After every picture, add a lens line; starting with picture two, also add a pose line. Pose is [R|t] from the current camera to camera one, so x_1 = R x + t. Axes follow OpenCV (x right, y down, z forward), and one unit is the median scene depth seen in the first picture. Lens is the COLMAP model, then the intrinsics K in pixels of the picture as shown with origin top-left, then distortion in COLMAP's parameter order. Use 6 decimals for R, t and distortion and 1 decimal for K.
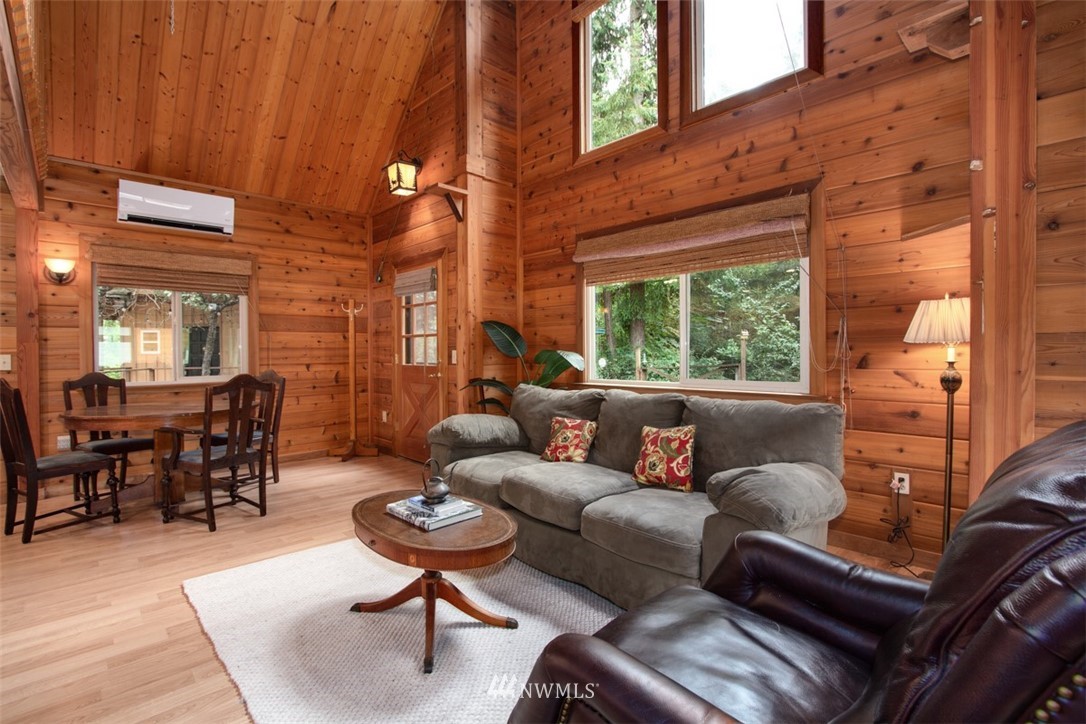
lens RADIAL K [[502.1, 0, 542.4], [0, 502.1, 362.2], [0, 0, 1]] dist [-0.013956, -0.001605]
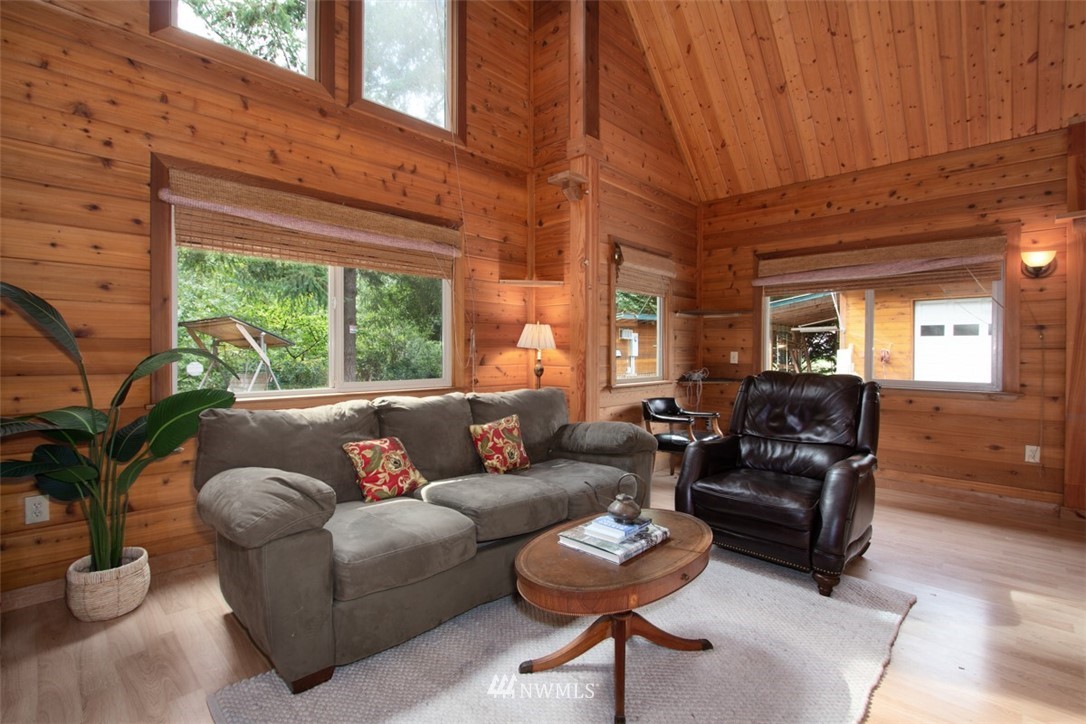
lens RADIAL K [[502.1, 0, 541.8], [0, 502.1, 358.8], [0, 0, 1]] dist [-0.013956, -0.001605]
pose [[-0.038681, -0.009399, 0.999207, -0.759592], [0.014264, 0.999849, 0.009957, -0.016658], [-0.999150, 0.014637, -0.038541, 0.814654]]
